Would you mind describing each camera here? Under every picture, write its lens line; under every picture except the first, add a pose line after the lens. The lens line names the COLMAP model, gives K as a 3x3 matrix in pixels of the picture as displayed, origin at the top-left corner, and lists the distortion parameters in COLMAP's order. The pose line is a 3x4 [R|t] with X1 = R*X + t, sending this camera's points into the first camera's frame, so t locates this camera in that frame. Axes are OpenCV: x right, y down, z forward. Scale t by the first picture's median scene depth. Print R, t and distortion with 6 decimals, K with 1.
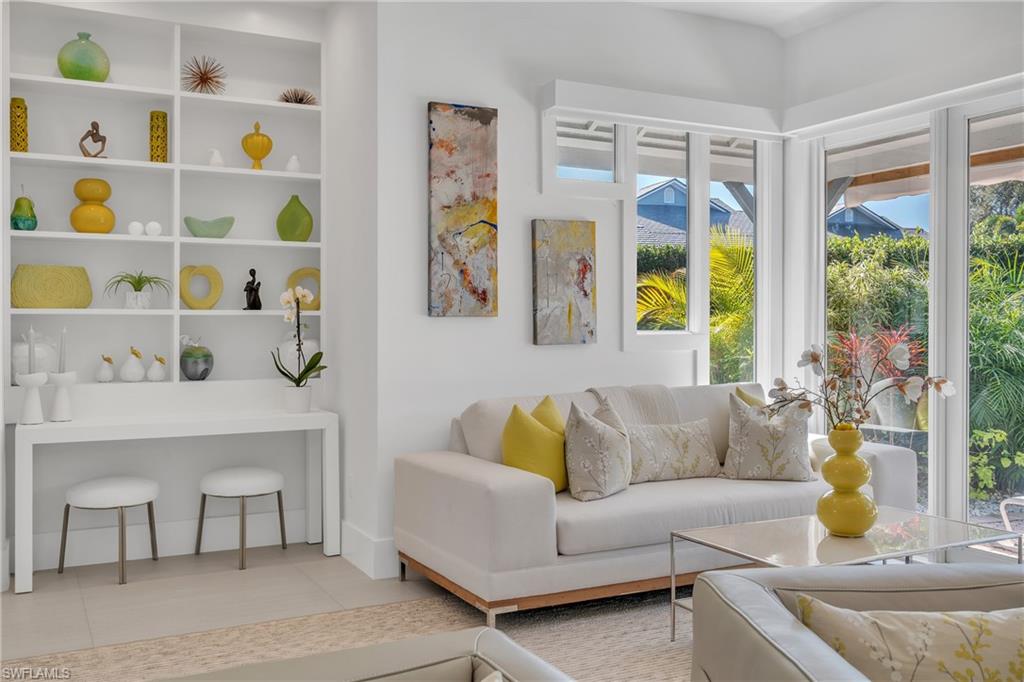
lens RADIAL K [[956.2, 0, 514.2], [0, 956.2, 335.4], [0, 0, 1]] dist [0.014100, 0.013241]
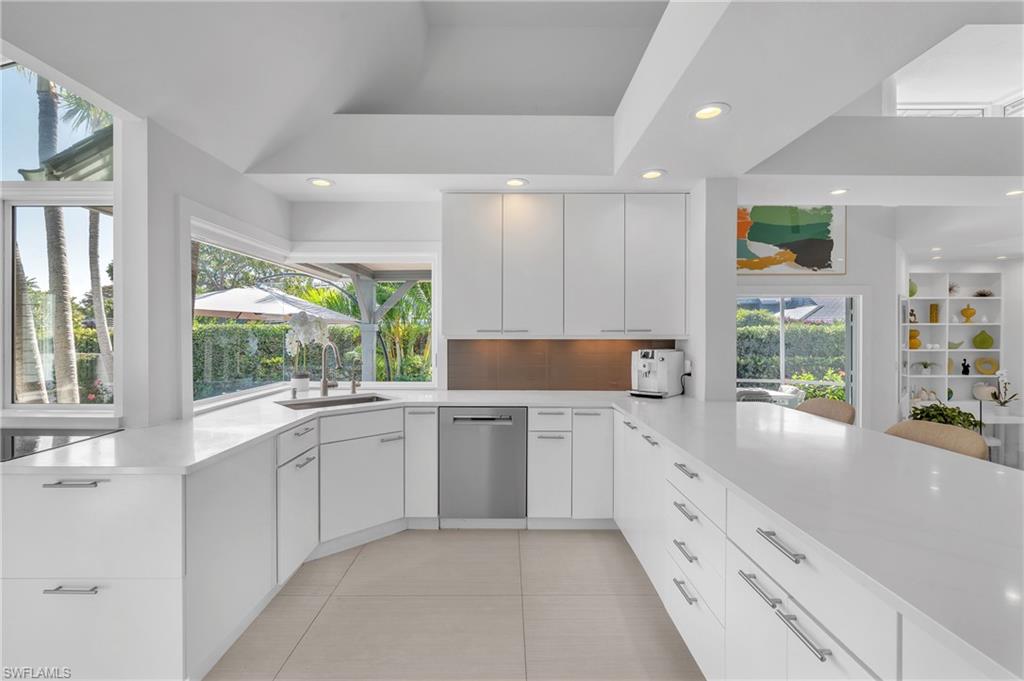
lens RADIAL K [[464.3, 0, 513.8], [0, 464.3, 333.4], [0, 0, 1]] dist [0.002721, 0.000962]
pose [[0.884733, 0.003984, -0.466082, -0.846957], [-0.005827, 0.999980, -0.002512, -0.141399], [0.466062, 0.004938, 0.884738, -0.793154]]
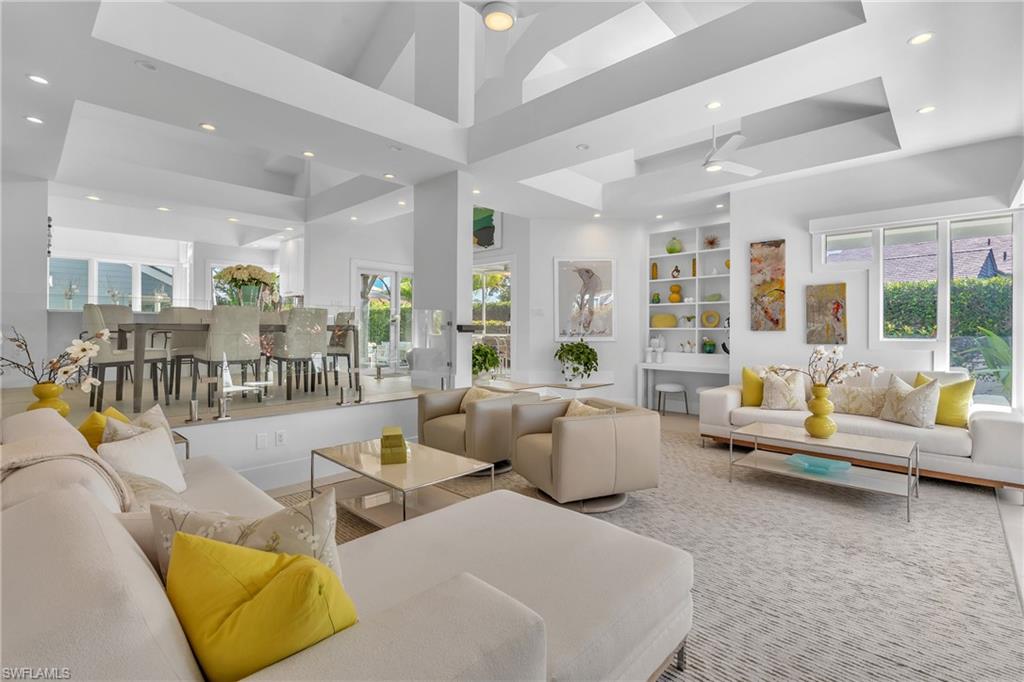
lens RADIAL K [[464.3, 0, 513.8], [0, 464.3, 333.9], [0, 0, 1]] dist [0.002721, 0.000962]
pose [[0.333479, 0.010381, -0.942700, 0.779625], [-0.011008, 0.999914, 0.007117, -0.012591], [0.942693, 0.008004, 0.333565, 0.028661]]
